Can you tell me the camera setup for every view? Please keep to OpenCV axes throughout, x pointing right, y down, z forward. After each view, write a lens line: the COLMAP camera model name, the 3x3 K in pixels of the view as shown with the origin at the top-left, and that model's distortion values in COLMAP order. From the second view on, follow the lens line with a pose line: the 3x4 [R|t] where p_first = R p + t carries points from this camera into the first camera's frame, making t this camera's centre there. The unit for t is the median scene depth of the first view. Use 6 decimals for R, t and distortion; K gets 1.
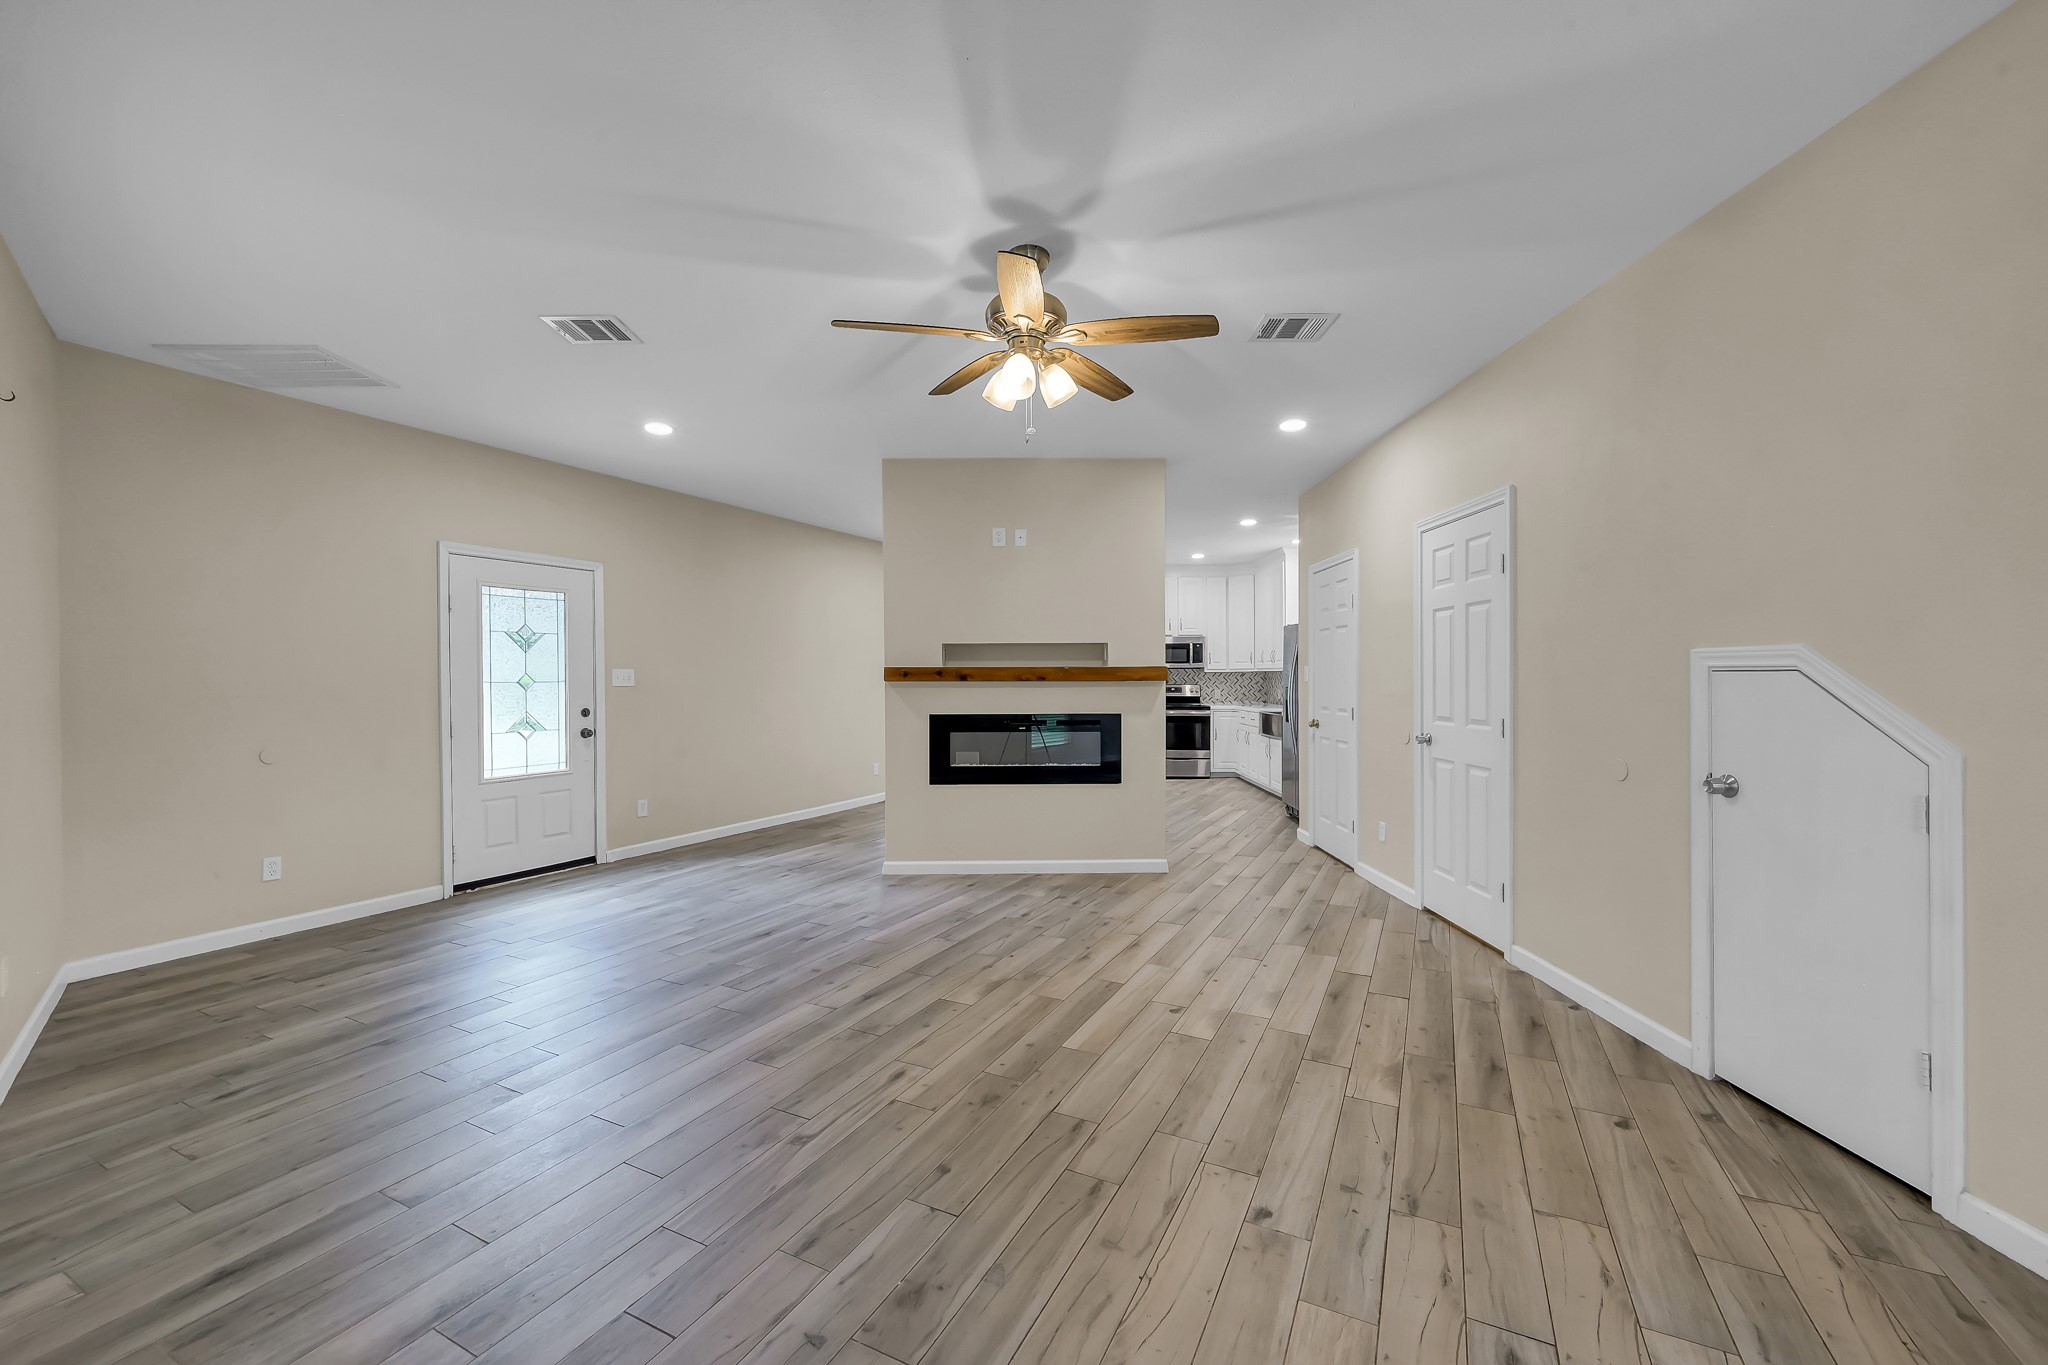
lens RADIAL K [[802.0, 0, 1030.7], [0, 802.0, 679.9], [0, 0, 1]] dist [-0.003515, -0.000218]
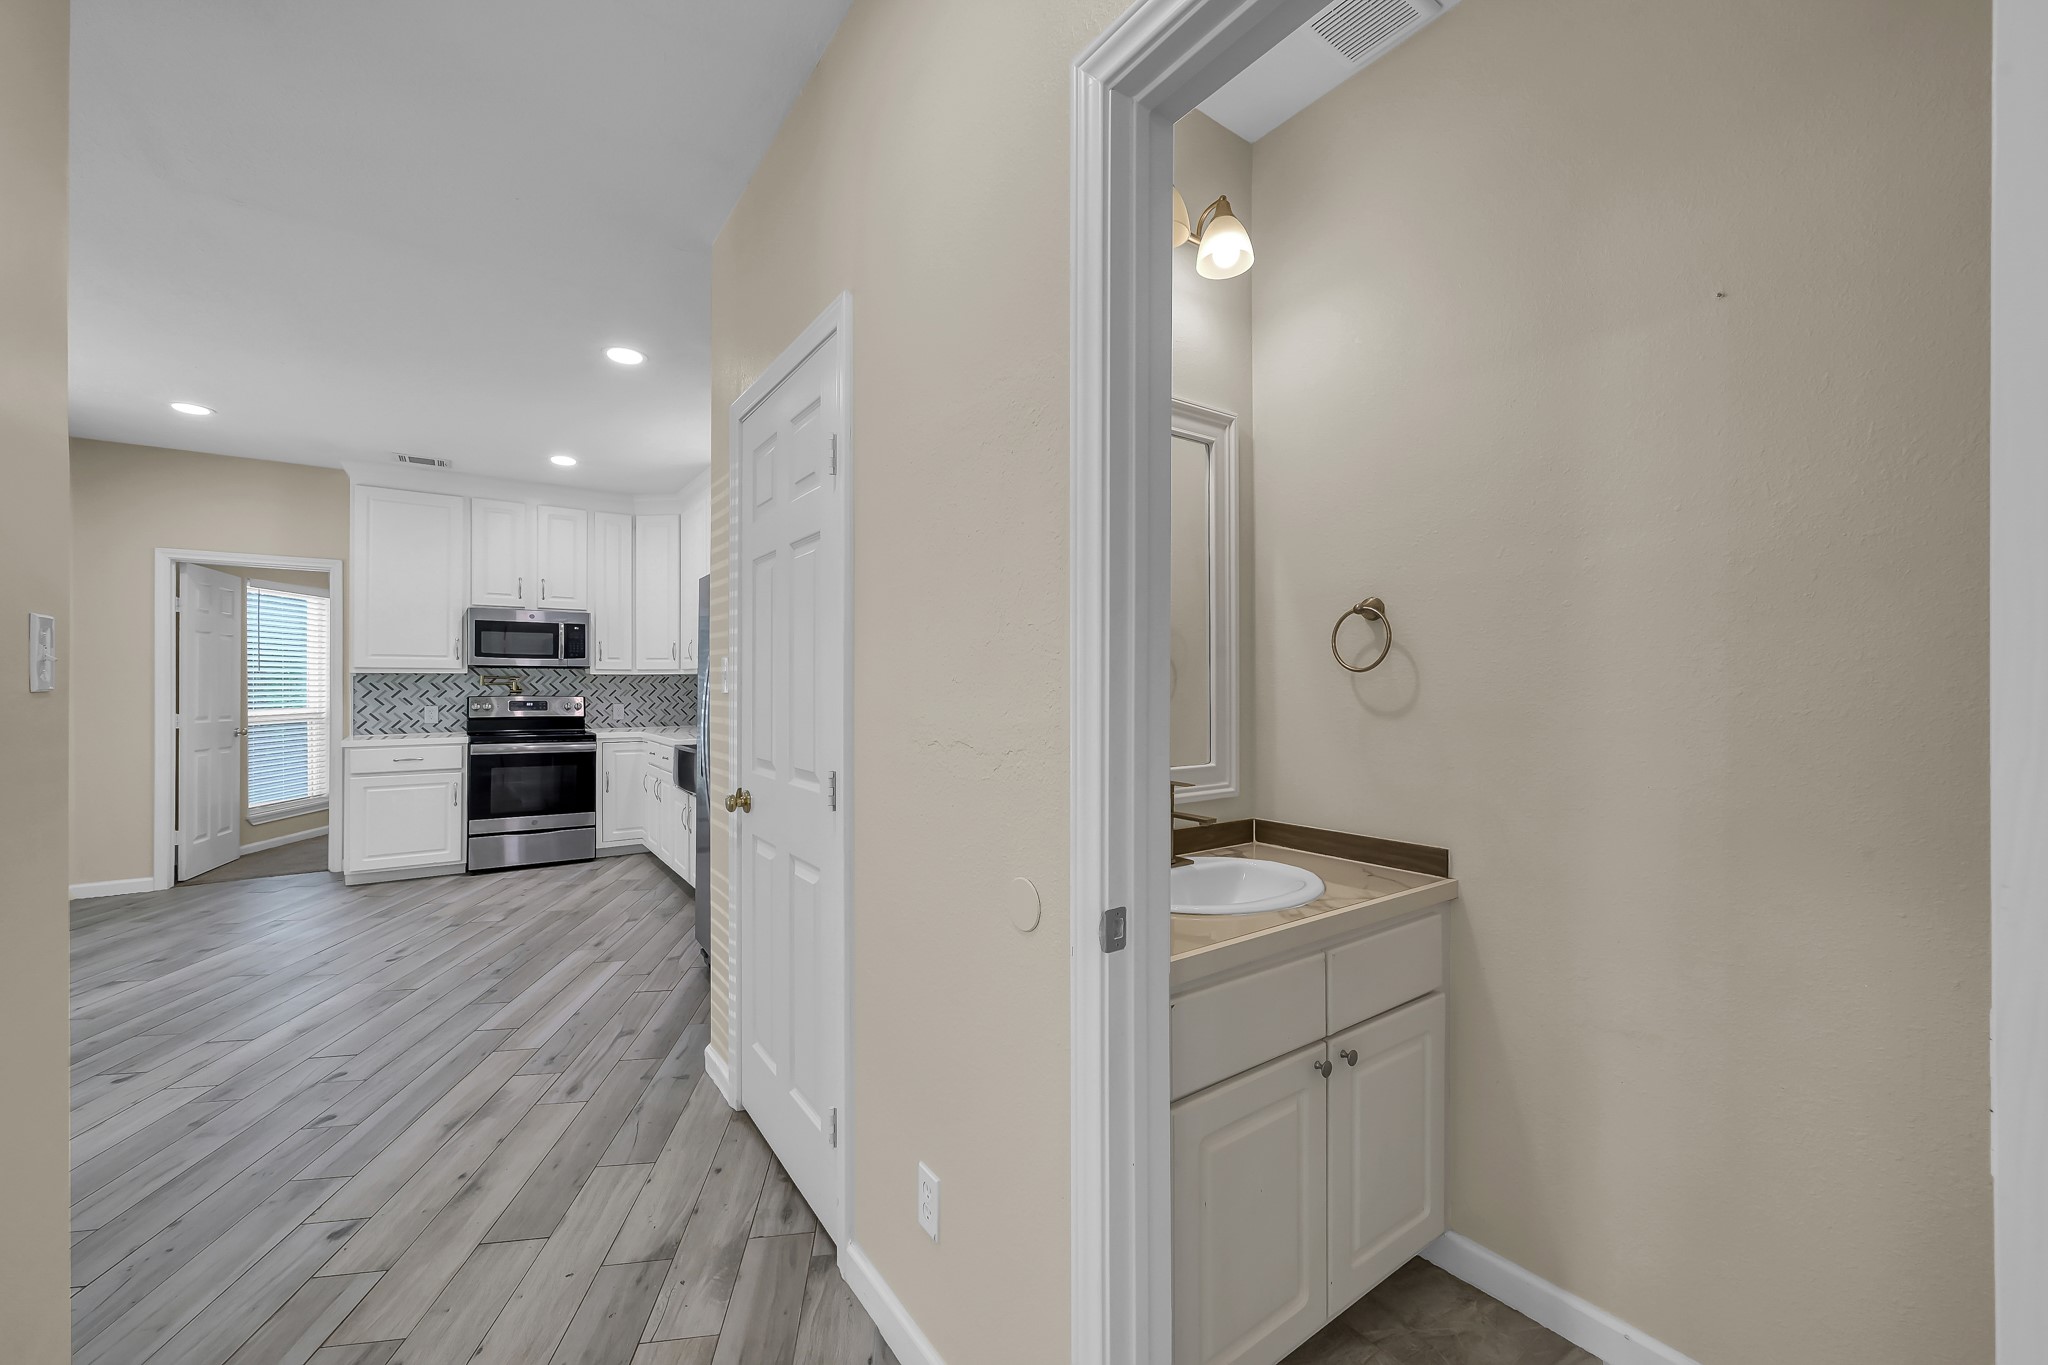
lens RADIAL K [[802.0, 0, 1030.7], [0, 802.0, 679.9], [0, 0, 1]] dist [-0.003515, -0.000218]
pose [[0.812626, 0.006243, 0.582752, 0.274702], [-0.000507, 0.999950, -0.010007, -0.000790], [-0.582785, 0.007837, 0.812588, 0.682998]]
